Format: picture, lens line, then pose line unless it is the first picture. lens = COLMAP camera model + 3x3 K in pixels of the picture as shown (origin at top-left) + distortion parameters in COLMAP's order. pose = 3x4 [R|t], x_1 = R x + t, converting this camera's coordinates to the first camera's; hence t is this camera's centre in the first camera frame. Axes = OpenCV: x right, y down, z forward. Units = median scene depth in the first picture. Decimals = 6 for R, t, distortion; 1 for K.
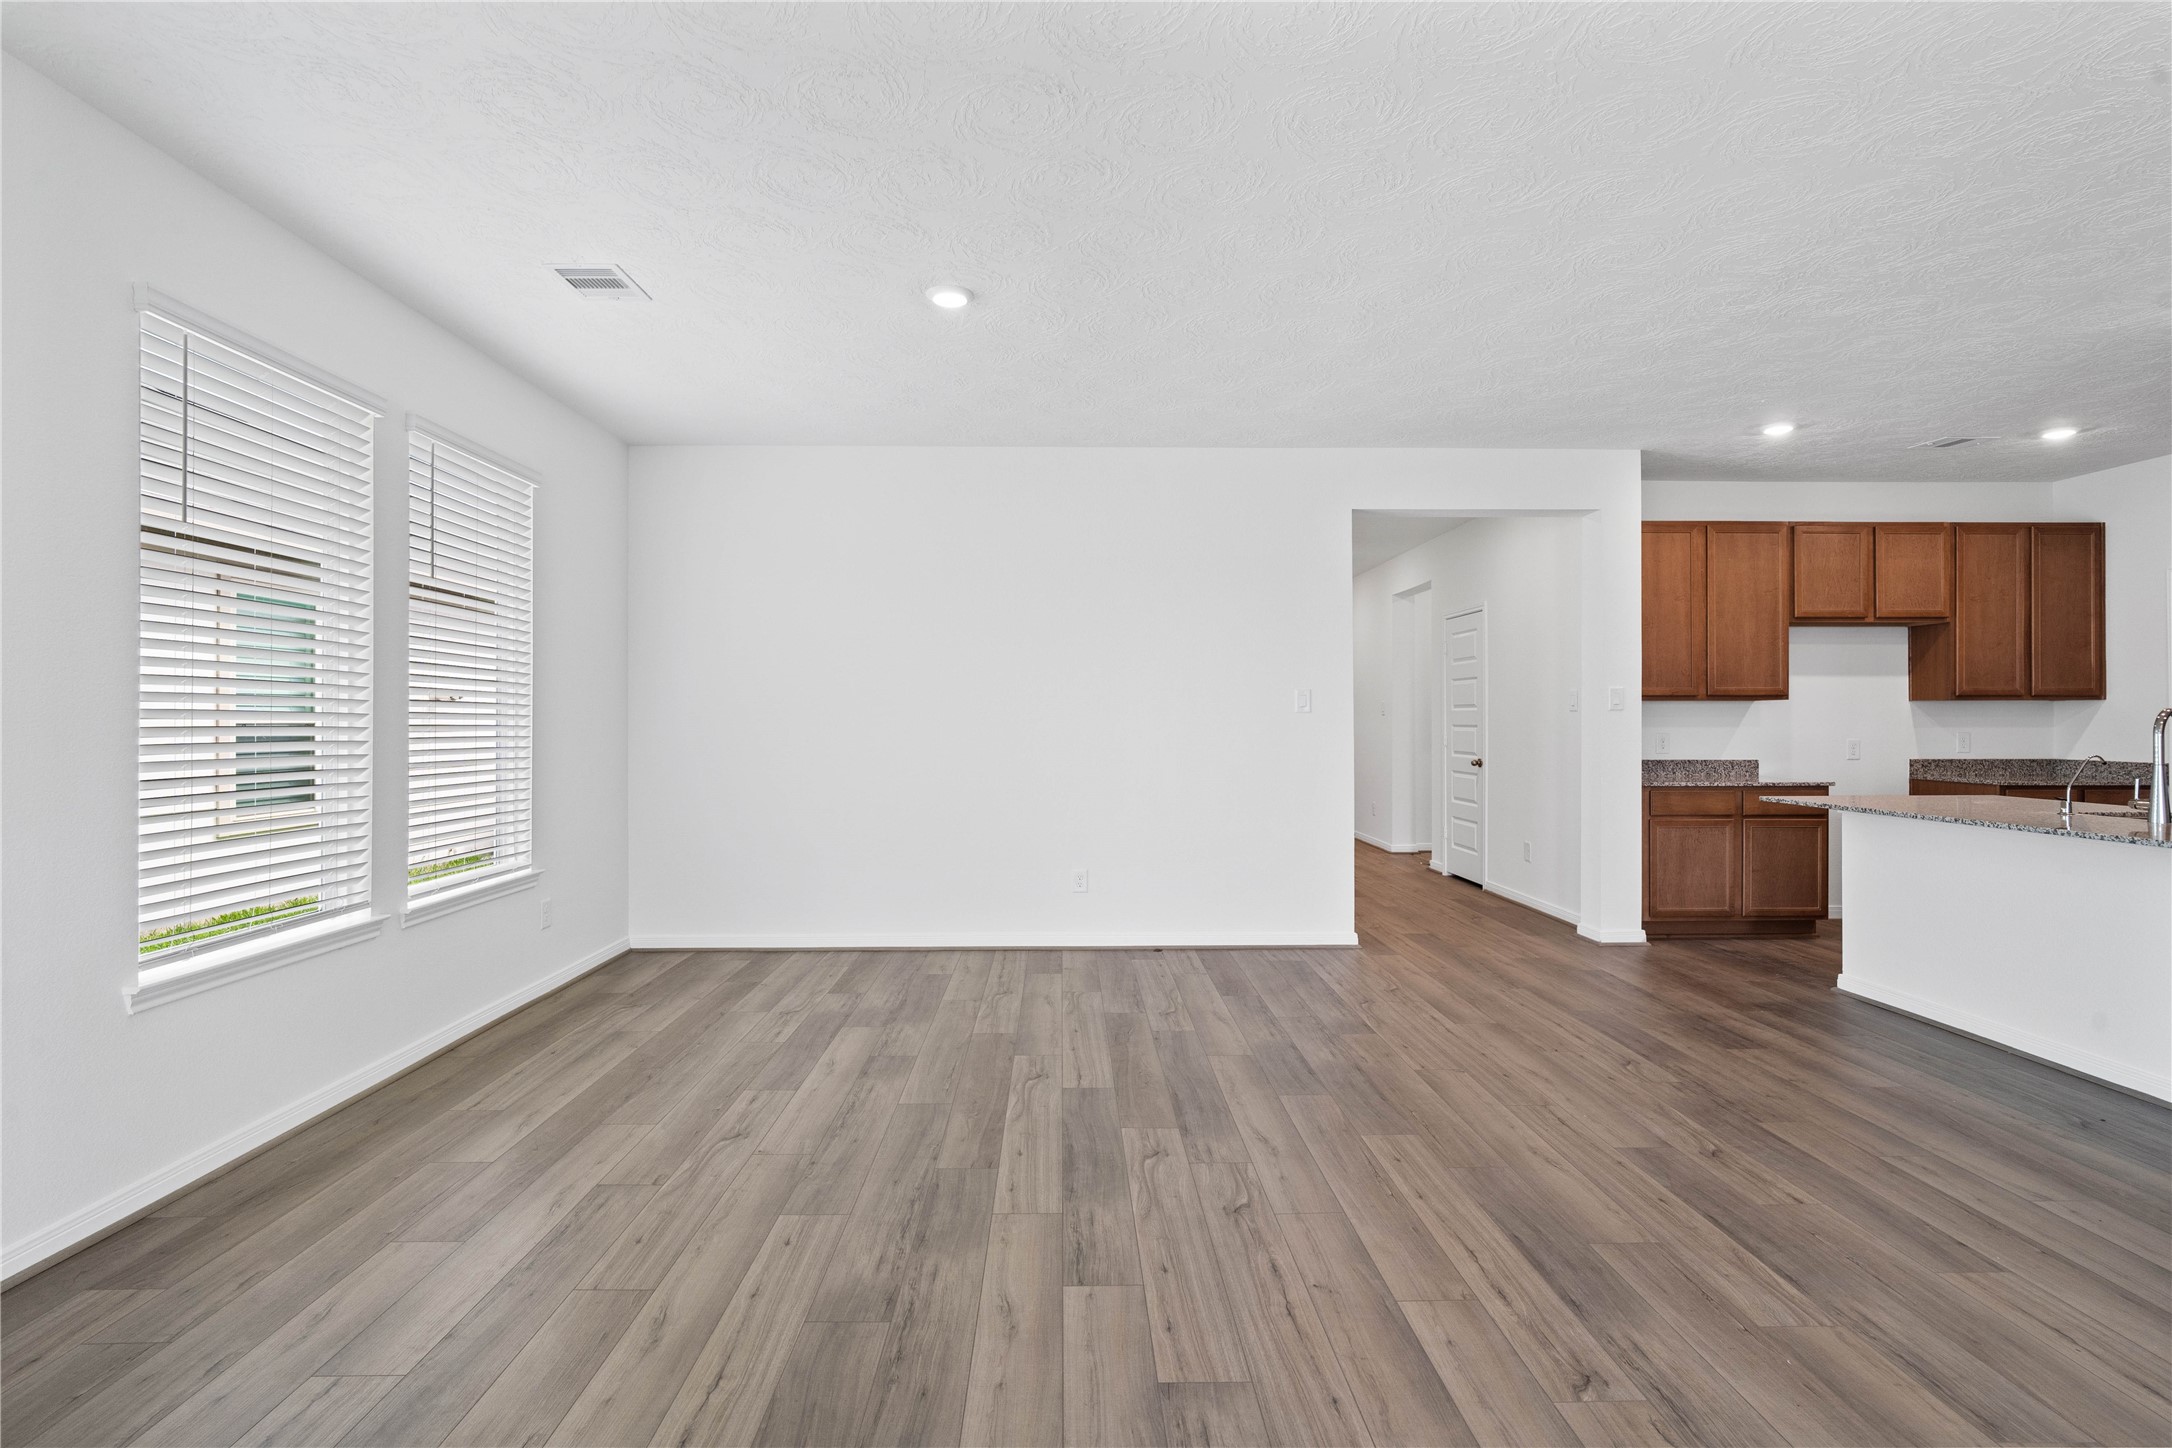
lens RADIAL K [[1019.8, 0, 1076.6], [0, 1019.8, 713.3], [0, 0, 1]] dist [-0.016148, 0.006308]
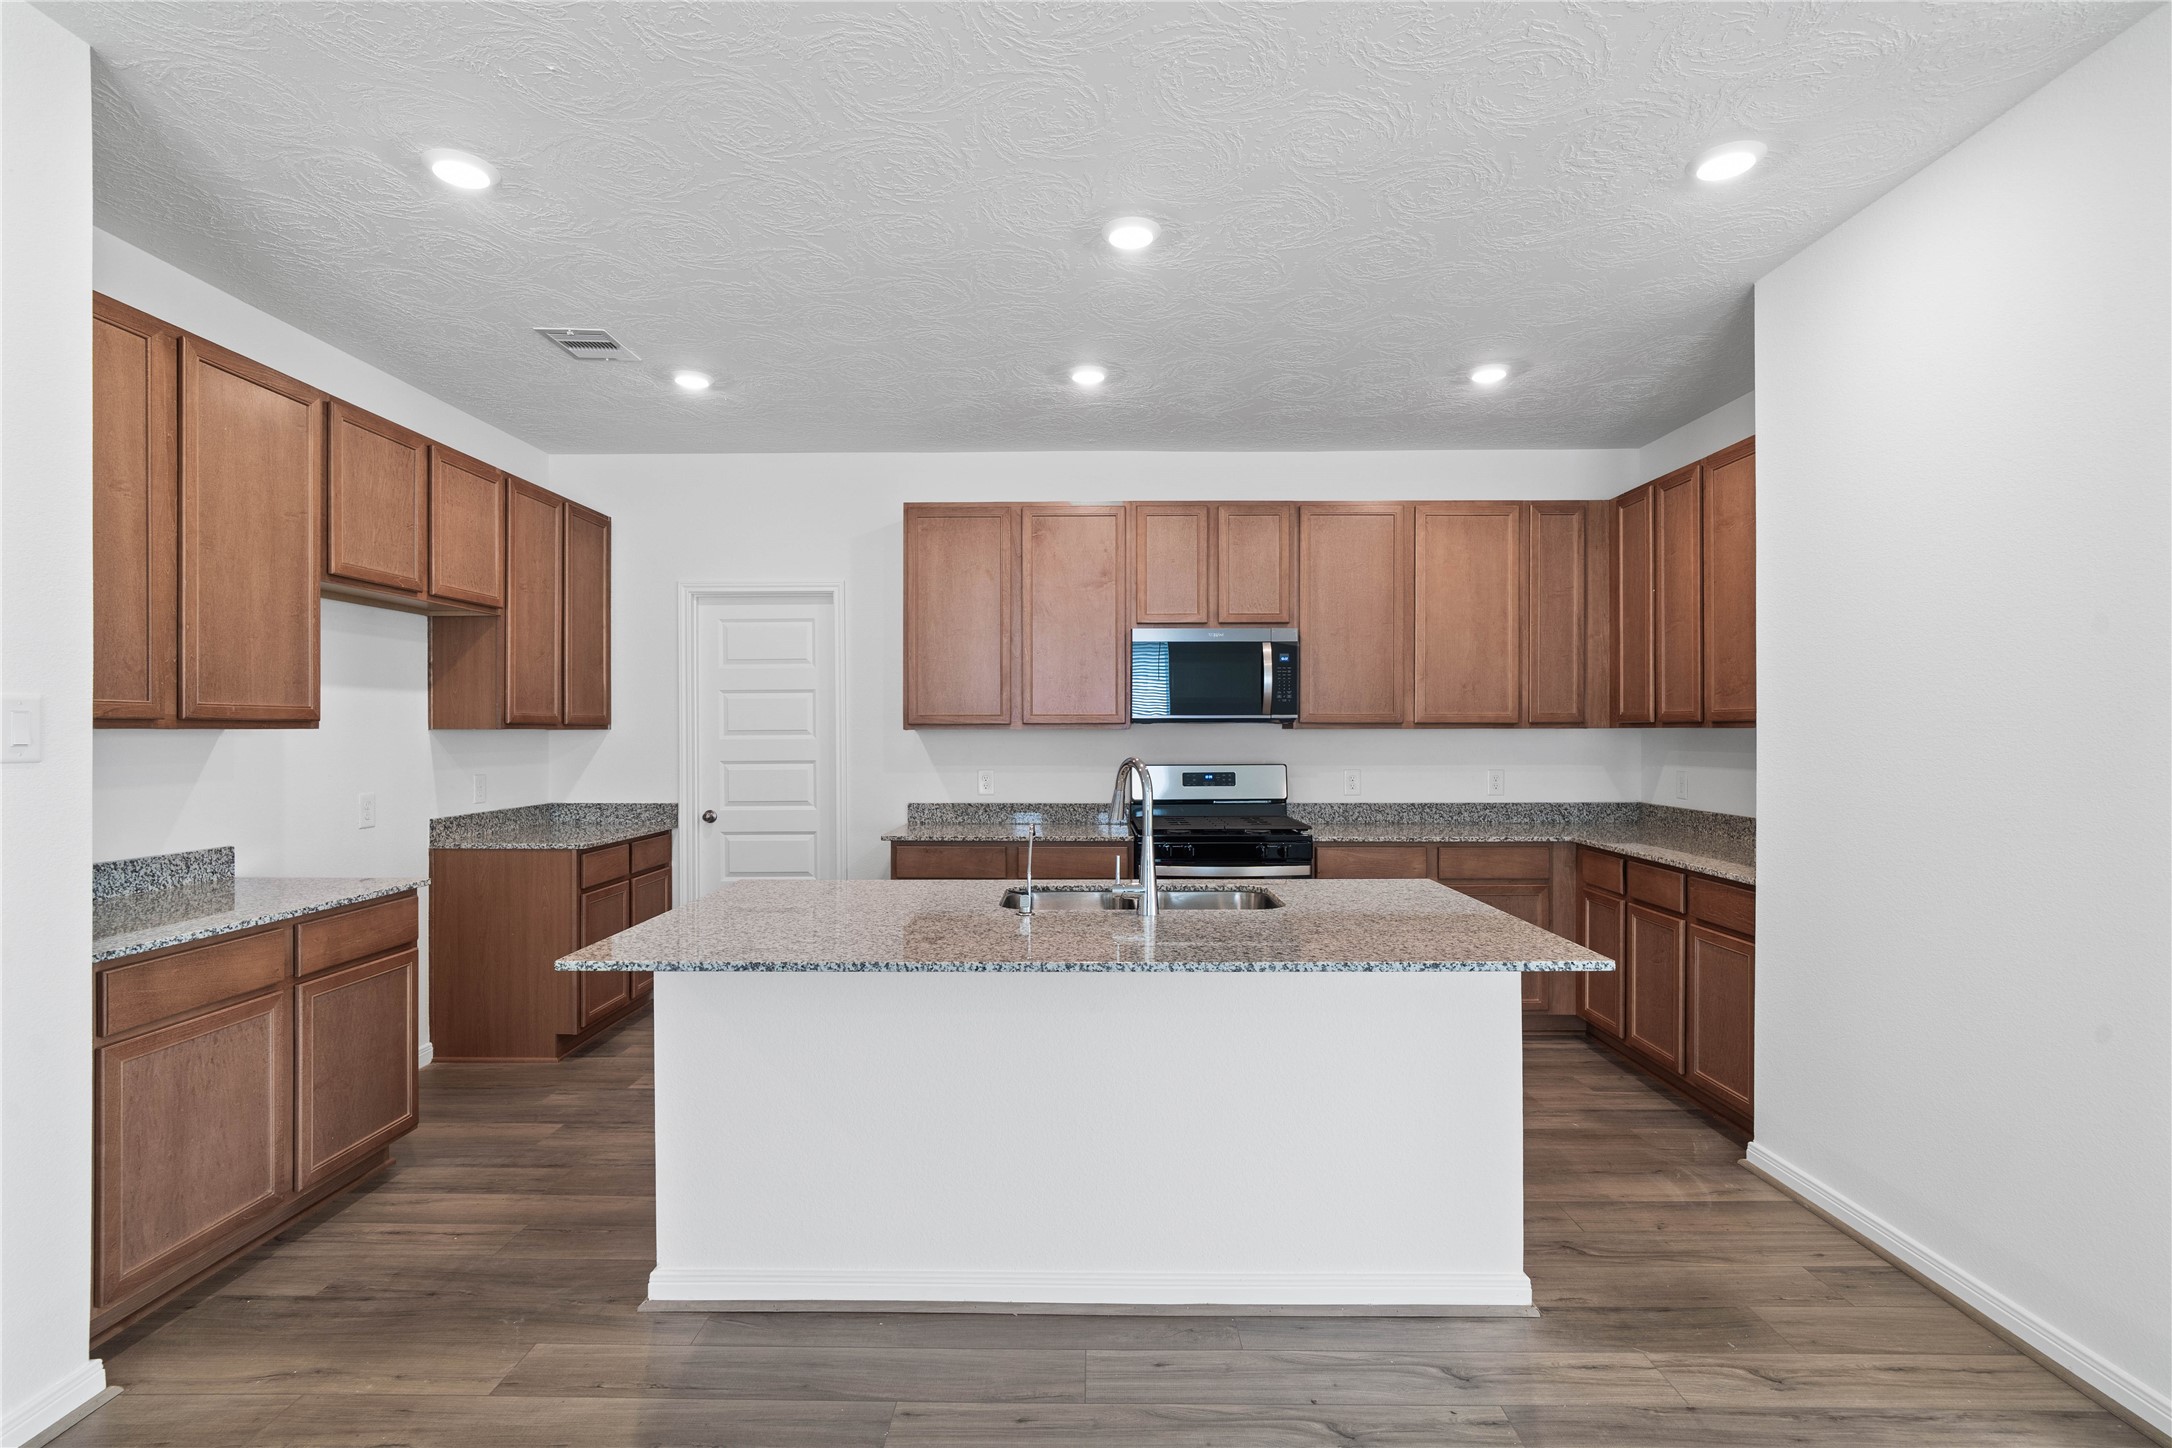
lens RADIAL K [[1019.8, 0, 1087.2], [0, 1019.8, 730.3], [0, 0, 1]] dist [-0.016148, 0.006308]
pose [[0.024314, -0.001028, 0.999704, 0.199135], [-0.004504, 0.999989, 0.001138, -0.016100], [-0.999694, -0.004530, 0.024309, 0.626094]]
